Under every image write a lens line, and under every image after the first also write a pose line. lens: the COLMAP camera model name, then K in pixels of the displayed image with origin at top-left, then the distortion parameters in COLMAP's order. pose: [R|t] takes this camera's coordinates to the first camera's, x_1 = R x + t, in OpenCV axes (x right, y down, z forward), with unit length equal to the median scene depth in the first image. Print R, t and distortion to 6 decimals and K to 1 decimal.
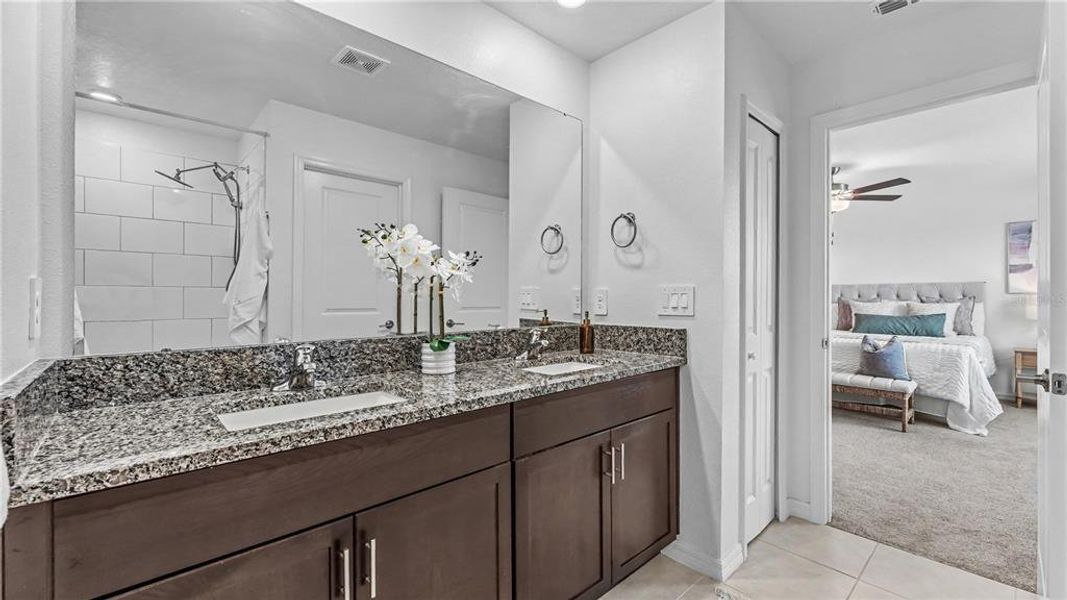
lens RADIAL K [[425.0, 0, 536.3], [0, 425.0, 296.6], [0, 0, 1]] dist [-0.002139, 0.000607]
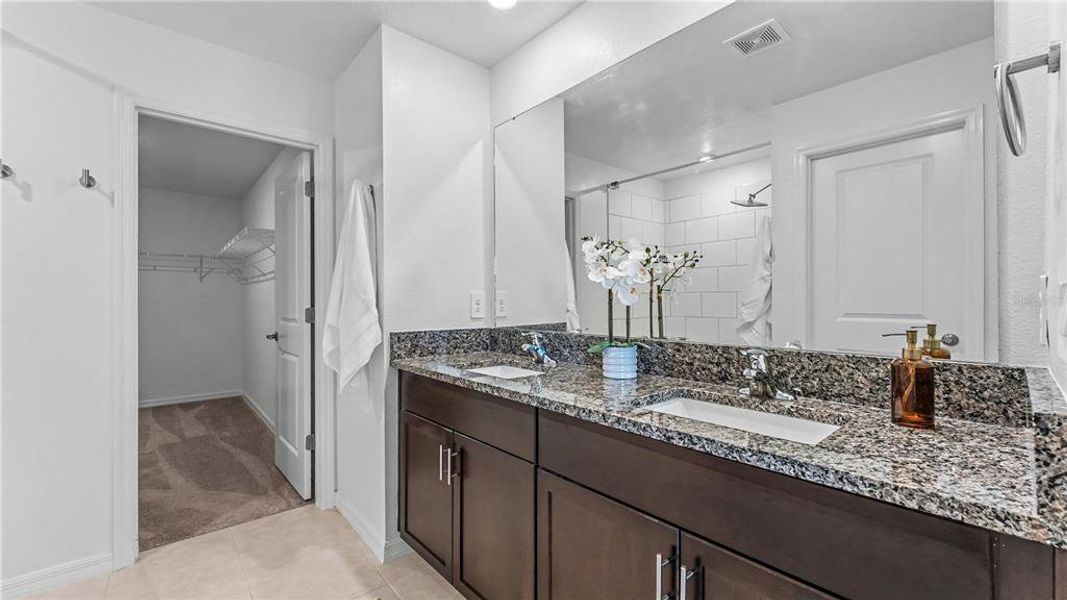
lens RADIAL K [[425.0, 0, 537.5], [0, 425.0, 303.7], [0, 0, 1]] dist [-0.002139, 0.000607]
pose [[-0.004943, 0.007494, -0.999960, 0.697410], [0.005177, 0.999959, 0.007468, 0.000589], [0.999974, -0.005140, -0.004981, 0.751486]]
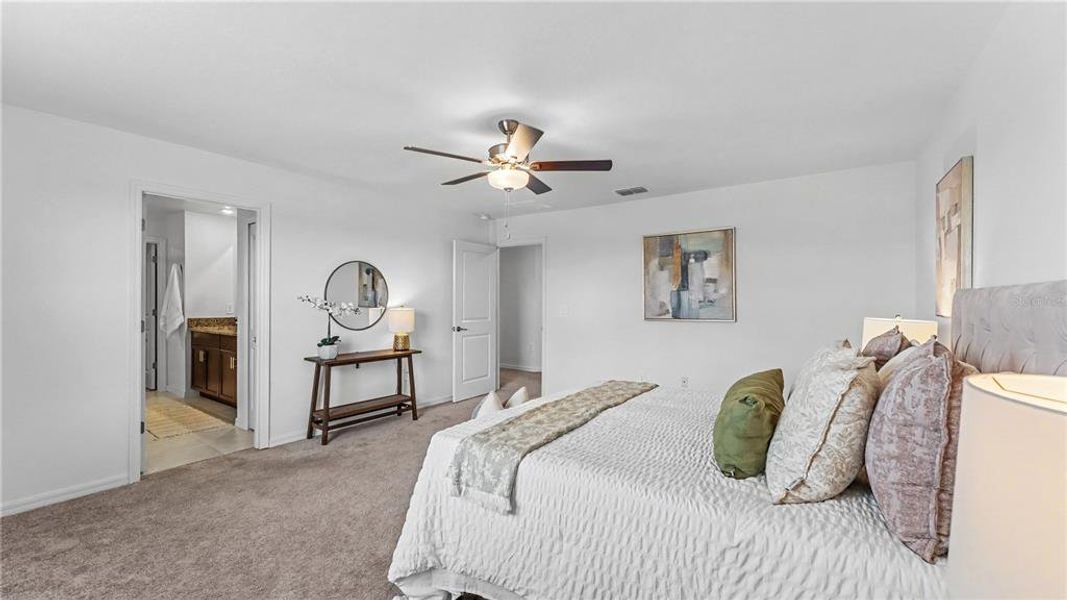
lens RADIAL K [[425.0, 0, 538.2], [0, 425.0, 297.5], [0, 0, 1]] dist [-0.002139, 0.000607]
pose [[0.235309, 0.009966, -0.971869, 2.897546], [-0.000353, 0.999948, 0.010169, -0.091409], [0.971920, -0.002050, 0.235301, 1.946167]]
